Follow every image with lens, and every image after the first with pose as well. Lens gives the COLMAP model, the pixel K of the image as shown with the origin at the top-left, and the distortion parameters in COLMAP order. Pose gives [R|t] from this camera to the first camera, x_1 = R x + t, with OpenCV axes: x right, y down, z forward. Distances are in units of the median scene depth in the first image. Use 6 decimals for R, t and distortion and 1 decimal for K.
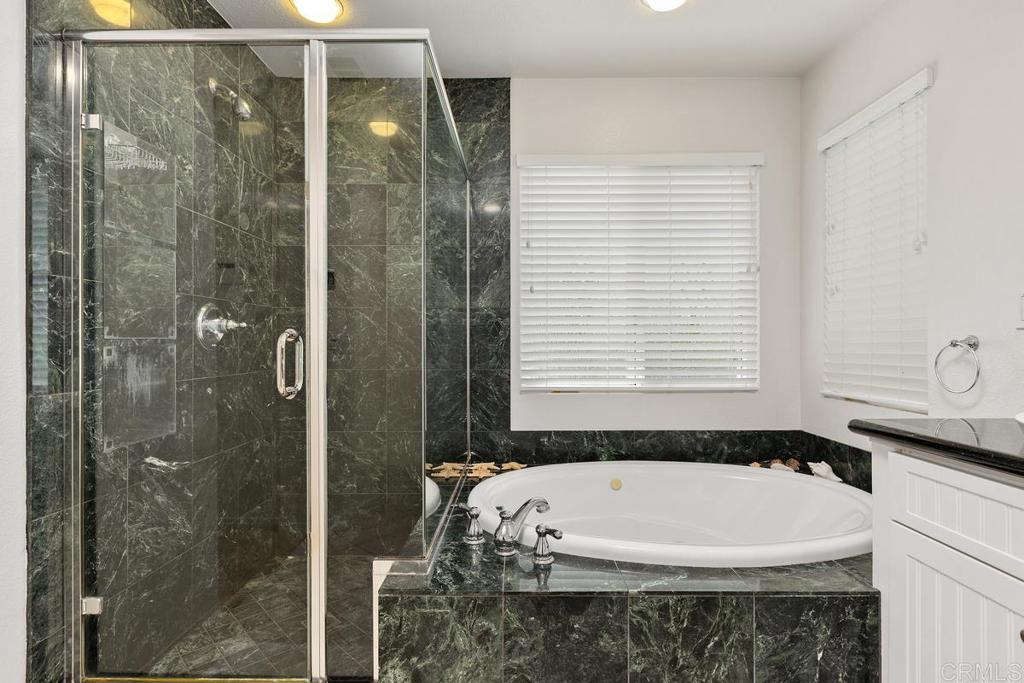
lens RADIAL K [[511.5, 0, 513.2], [0, 511.5, 338.5], [0, 0, 1]] dist [-0.004097, -0.000479]
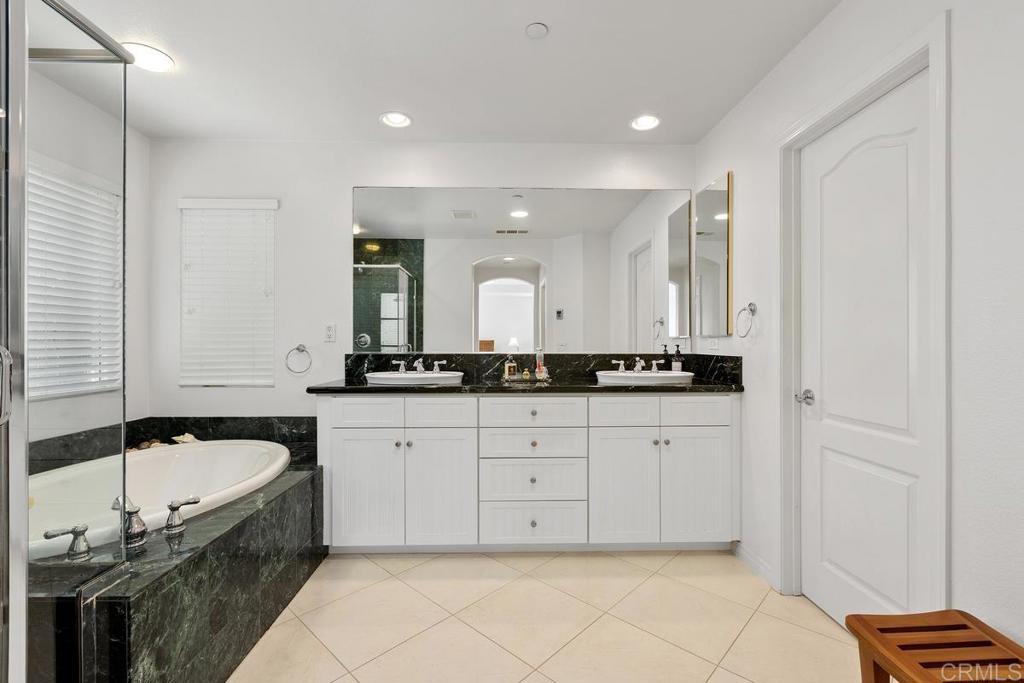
lens RADIAL K [[451.7, 0, 515.5], [0, 451.7, 342.3], [0, 0, 1]] dist [-0.002522, -0.000264]
pose [[-0.030296, -0.000597, 0.999541, -0.824198], [-0.004982, 0.999987, 0.000446, -0.016008], [-0.999529, -0.004966, -0.030298, 0.174661]]
